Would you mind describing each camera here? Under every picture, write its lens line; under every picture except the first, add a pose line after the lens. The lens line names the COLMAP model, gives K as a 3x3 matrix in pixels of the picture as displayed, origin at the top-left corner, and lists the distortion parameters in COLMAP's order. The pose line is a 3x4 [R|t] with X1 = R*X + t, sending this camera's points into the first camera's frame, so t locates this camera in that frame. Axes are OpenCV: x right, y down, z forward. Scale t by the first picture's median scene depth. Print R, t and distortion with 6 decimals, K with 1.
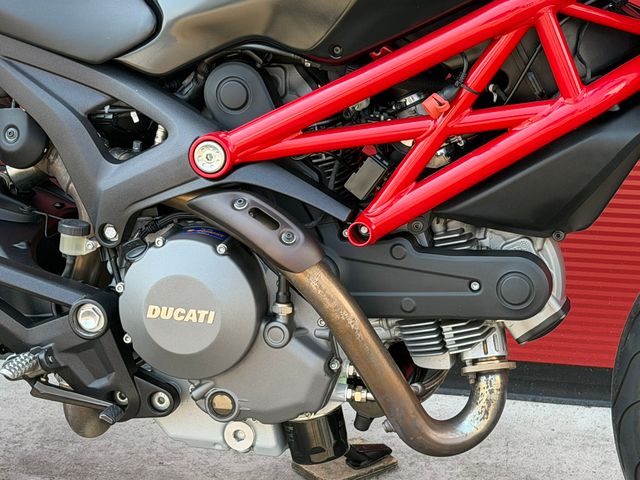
lens RADIAL K [[1722.0, 0, 308.3], [0, 1722.0, 265.4], [0, 0, 1]] dist [0.137670, 0.000000]
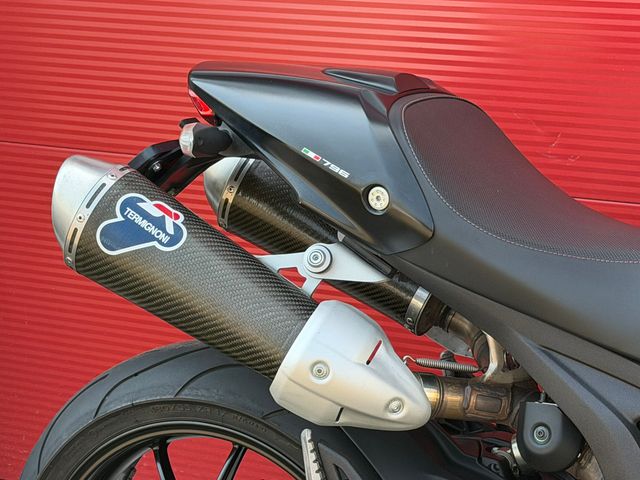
lens RADIAL K [[1722.0, 0, 318.5], [0, 1722.0, 240.4], [0, 0, 1]] dist [0.137670, 0.000000]
pose [[0.981915, 0.062422, -0.178736, -0.137244], [-0.072219, 0.996193, -0.048835, -0.125303], [0.175007, 0.060860, 0.982684, 0.139795]]
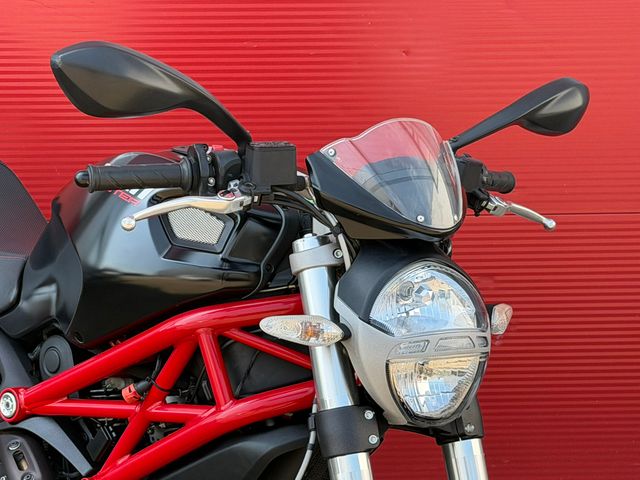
lens RADIAL K [[1722.0, 0, 325.1], [0, 1722.0, 241.2], [0, 0, 1]] dist [0.137670, 0.000000]
pose [[0.876651, 0.135479, -0.461659, 0.700105], [-0.214206, 0.969094, -0.122367, -0.071756], [0.430812, 0.206163, 0.878577, -0.039127]]
